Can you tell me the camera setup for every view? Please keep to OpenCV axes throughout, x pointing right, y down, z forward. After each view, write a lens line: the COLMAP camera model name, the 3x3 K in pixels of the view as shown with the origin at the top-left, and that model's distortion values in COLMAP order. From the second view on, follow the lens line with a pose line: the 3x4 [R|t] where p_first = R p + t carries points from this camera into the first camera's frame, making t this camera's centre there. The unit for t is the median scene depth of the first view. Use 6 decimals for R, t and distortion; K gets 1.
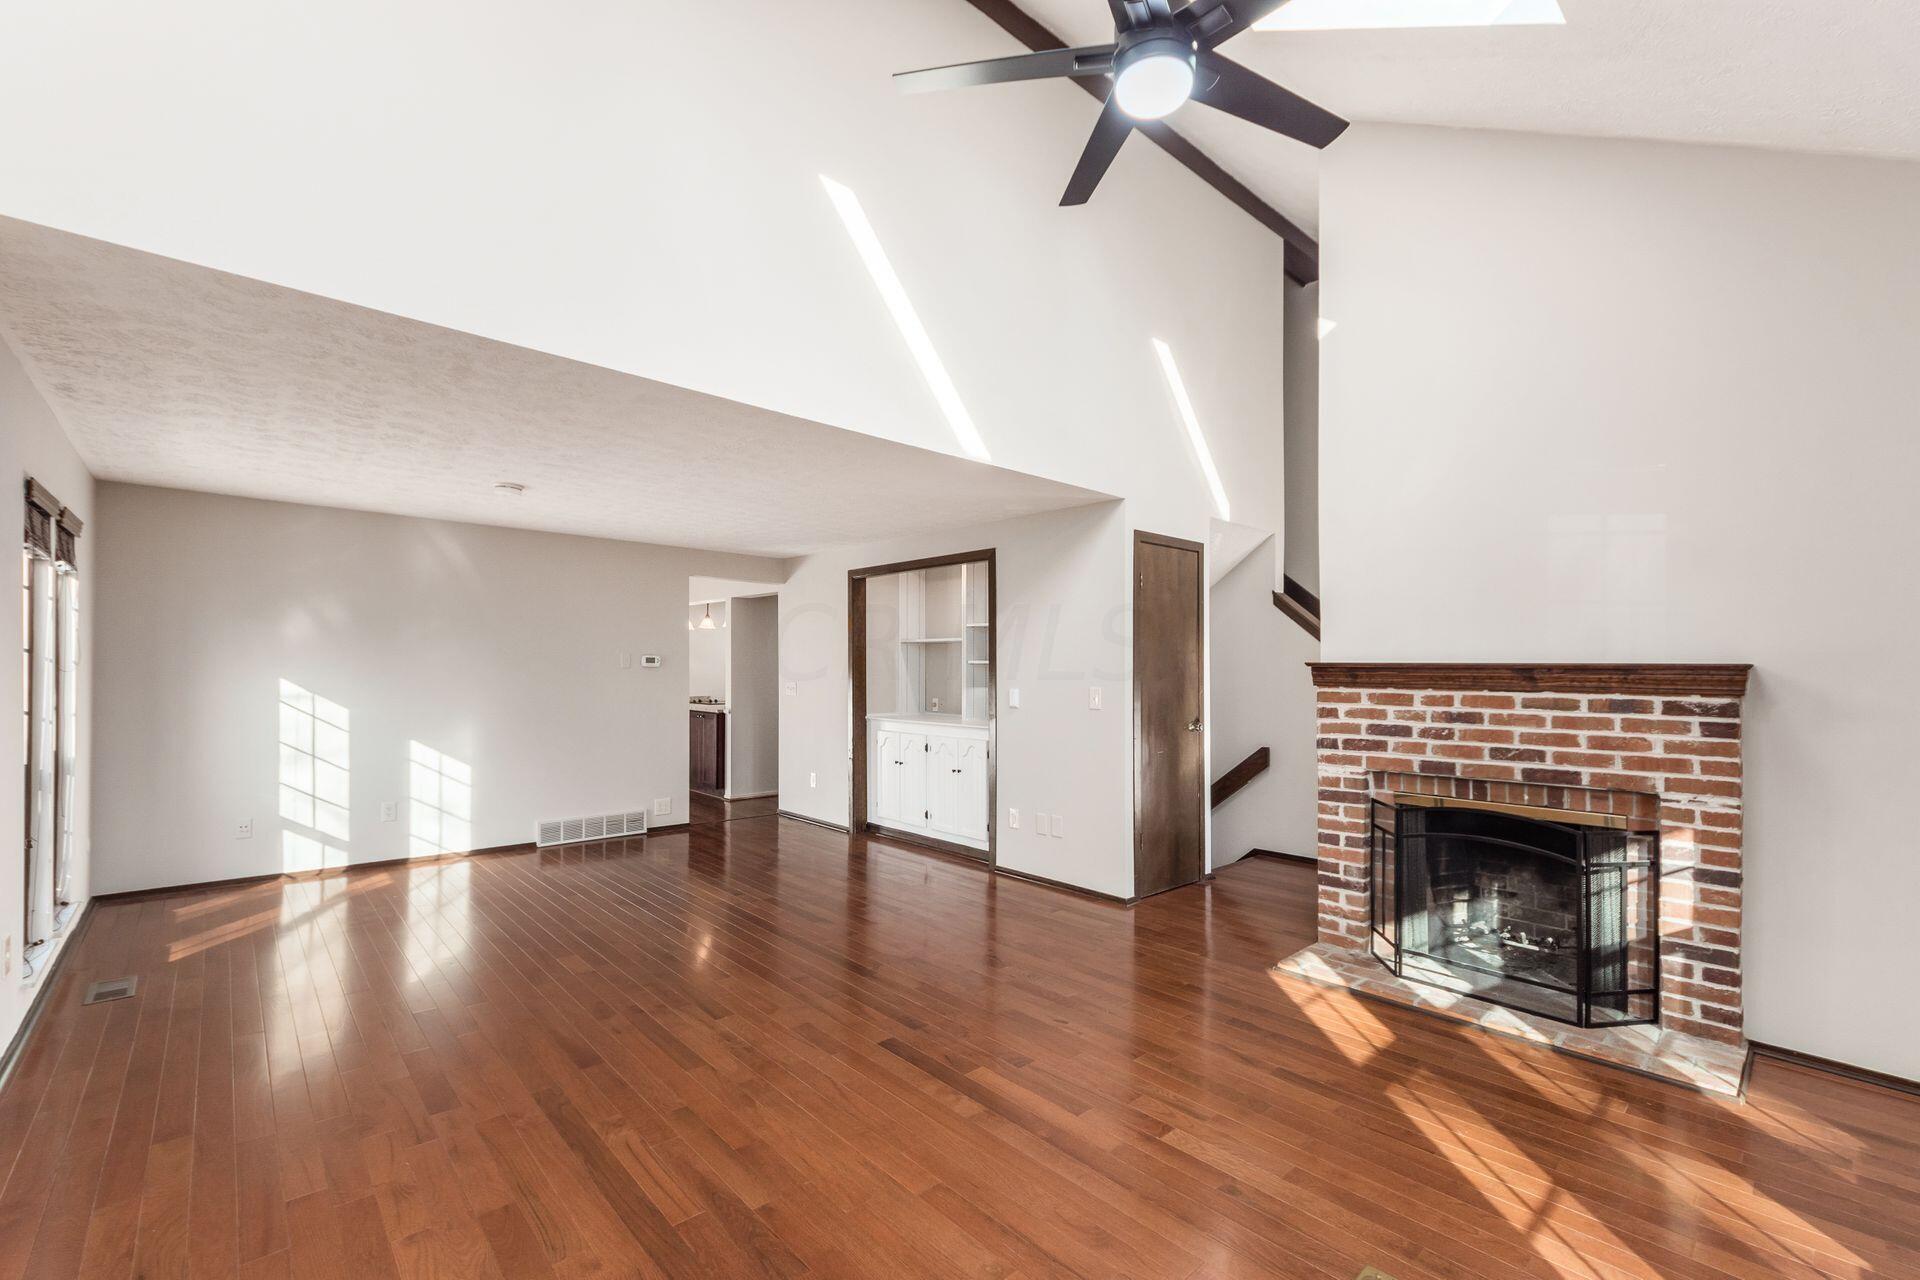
lens RADIAL K [[819.8, 0, 946.1], [0, 819.8, 648.6], [0, 0, 1]] dist [0.000911, 0.000130]
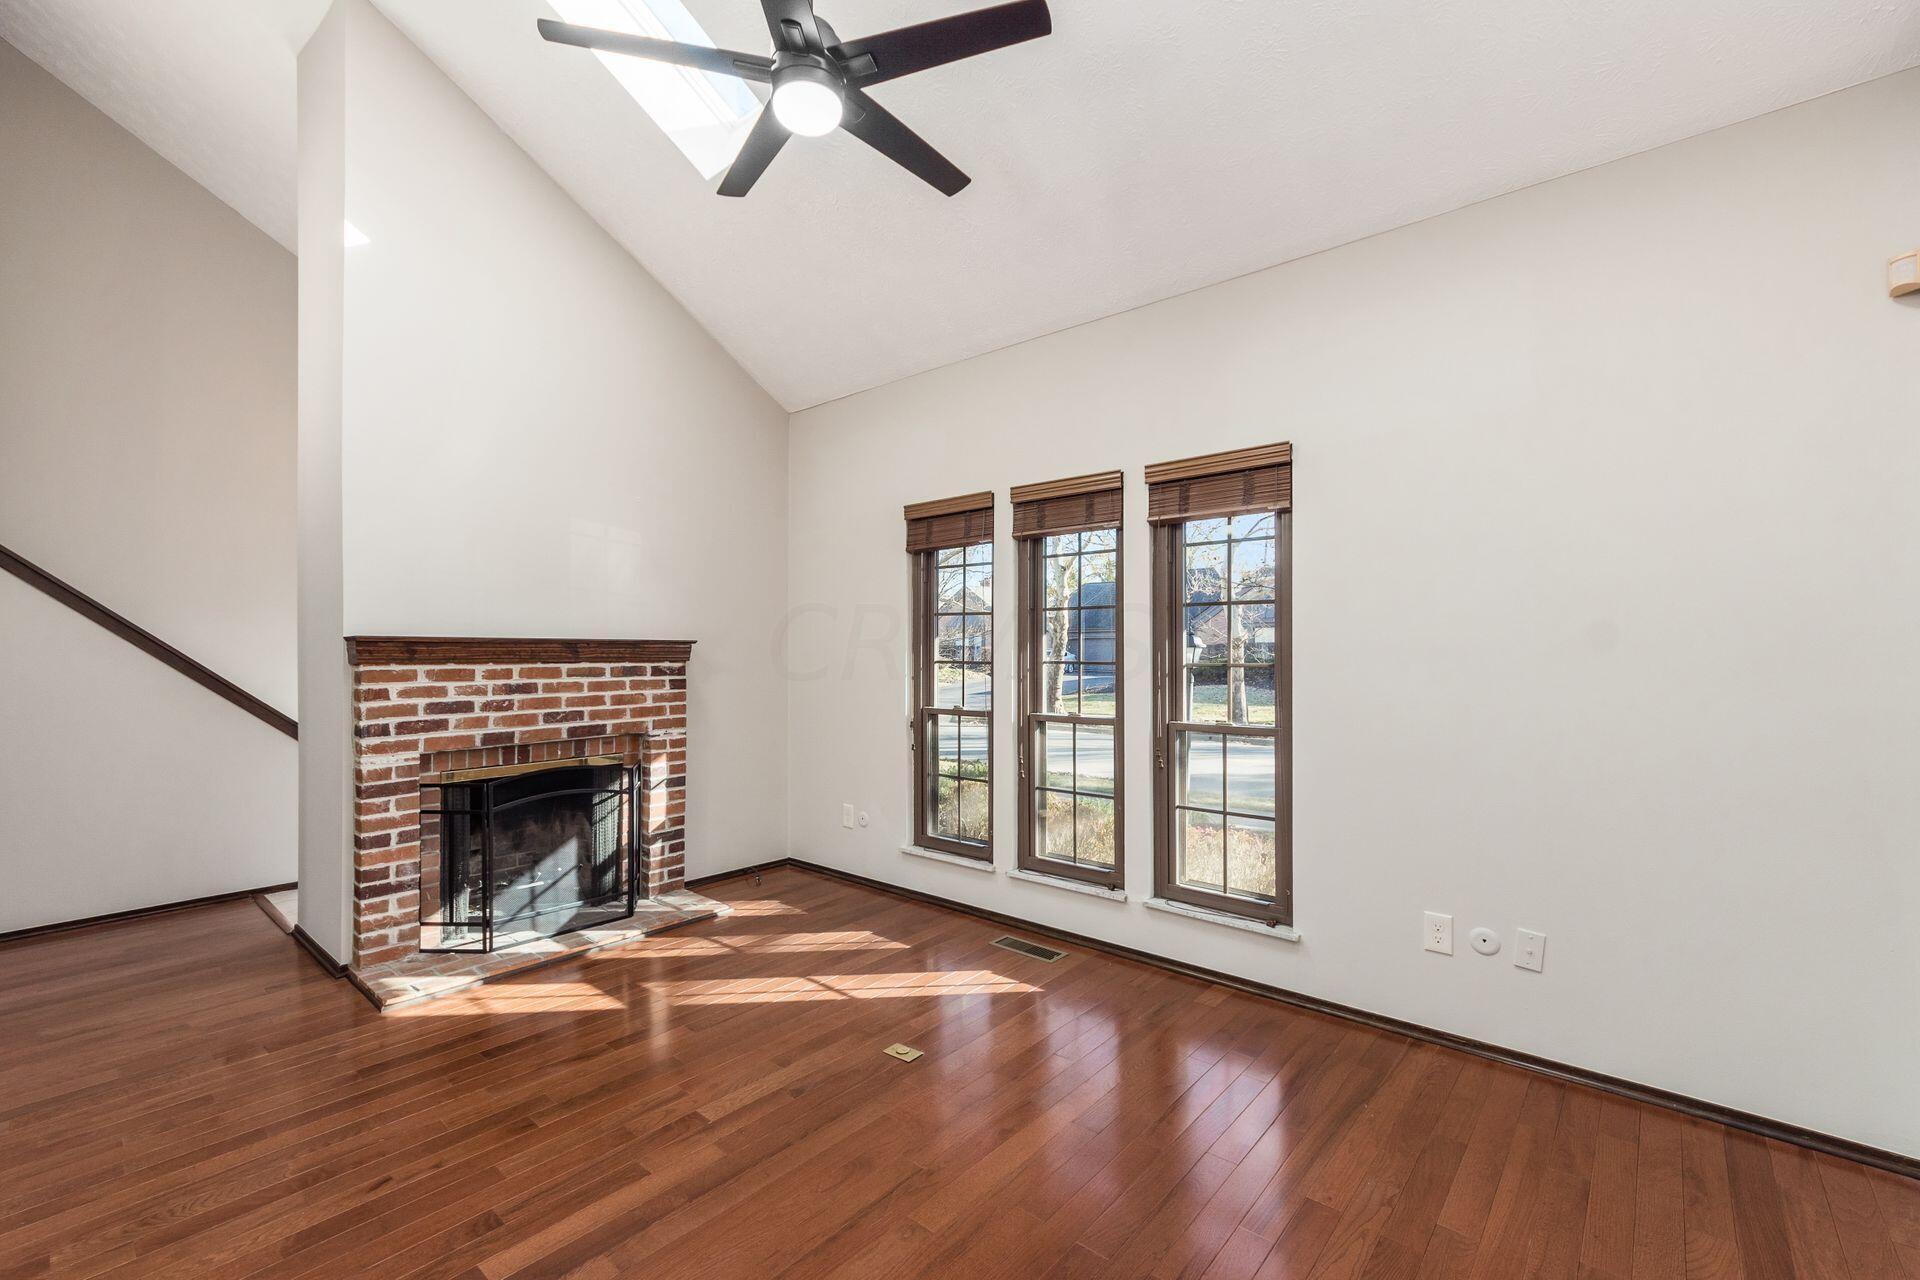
lens RADIAL K [[819.8, 0, 946.1], [0, 819.8, 648.6], [0, 0, 1]] dist [0.000911, 0.000130]
pose [[-0.124303, -0.005684, 0.992228, -0.528731], [-0.024984, 0.999684, 0.002597, 0.015666], [-0.991930, -0.024467, -0.124406, 0.607551]]
